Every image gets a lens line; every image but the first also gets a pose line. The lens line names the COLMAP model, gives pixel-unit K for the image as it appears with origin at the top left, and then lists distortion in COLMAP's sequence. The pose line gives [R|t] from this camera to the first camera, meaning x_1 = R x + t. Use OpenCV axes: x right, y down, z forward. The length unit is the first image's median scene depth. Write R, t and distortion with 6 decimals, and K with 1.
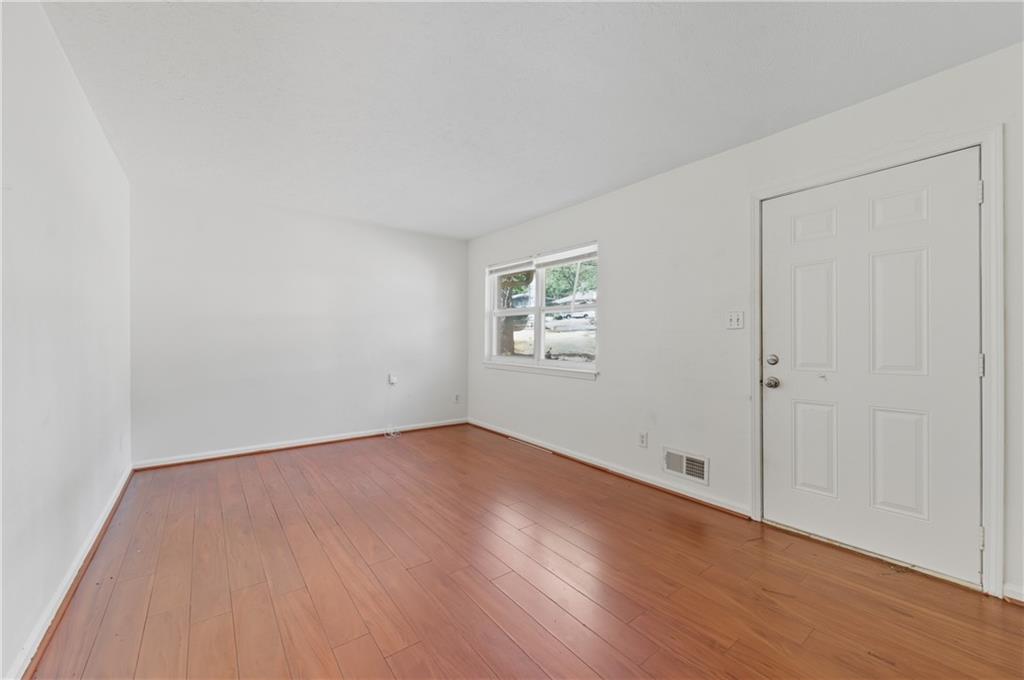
lens RADIAL K [[417.3, 0, 511.2], [0, 417.3, 334.1], [0, 0, 1]] dist [0.003501, 0.000184]
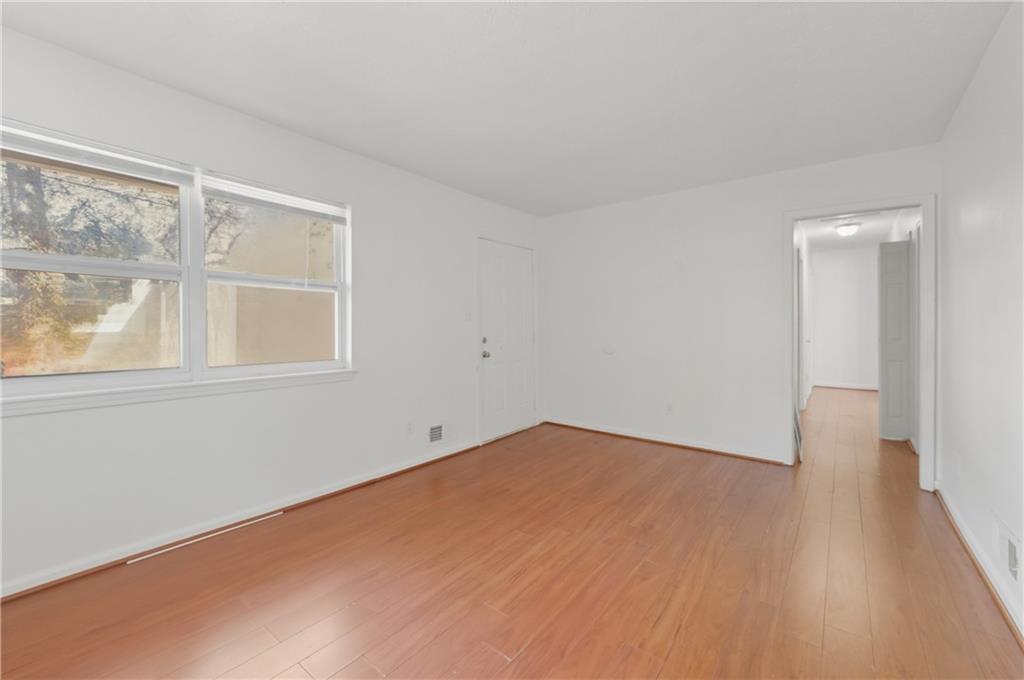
lens RADIAL K [[417.3, 0, 512.8], [0, 417.3, 333.2], [0, 0, 1]] dist [0.003501, 0.000184]
pose [[-0.269895, -0.016484, 0.962749, -0.642572], [-0.001831, 0.999860, 0.016606, 0.005440], [-0.962888, 0.002719, -0.269887, 0.906548]]
